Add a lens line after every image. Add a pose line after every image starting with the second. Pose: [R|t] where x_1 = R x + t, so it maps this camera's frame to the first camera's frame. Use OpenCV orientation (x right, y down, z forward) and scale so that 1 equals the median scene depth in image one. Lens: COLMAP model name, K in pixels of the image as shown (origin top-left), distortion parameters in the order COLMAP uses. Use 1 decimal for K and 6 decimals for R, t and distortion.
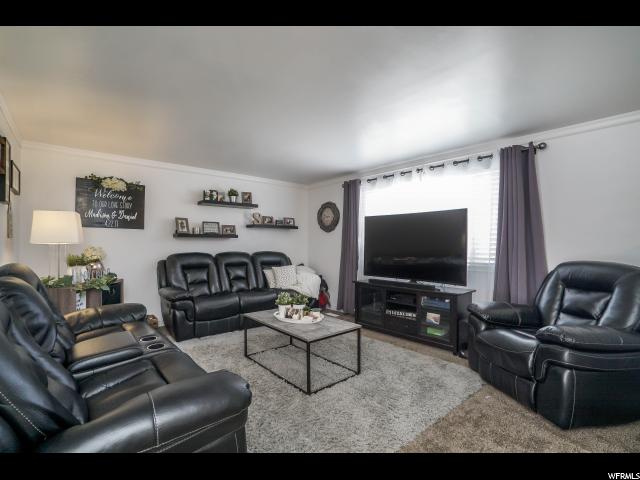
lens RADIAL K [[307.2, 0, 322.0], [0, 307.2, 241.6], [0, 0, 1]] dist [-0.031386, 0.000372]
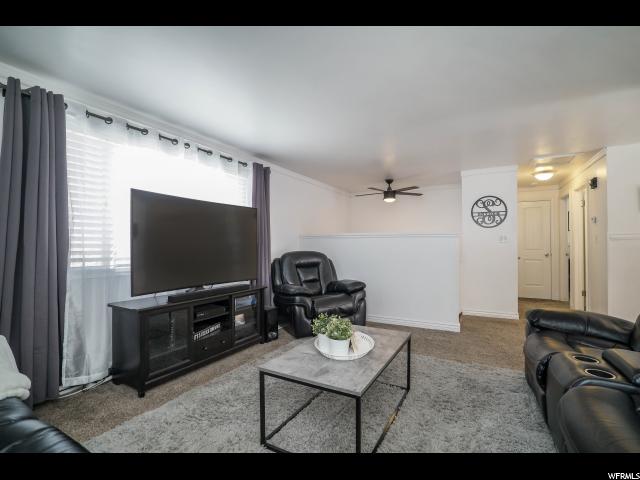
lens RADIAL K [[307.2, 0, 322.0], [0, 307.2, 241.6], [0, 0, 1]] dist [-0.031386, 0.000372]
pose [[-0.338495, 0.008832, 0.940927, -0.541241], [-0.009168, 0.999878, -0.012684, 0.018229], [-0.940923, -0.012920, -0.338373, 0.971775]]
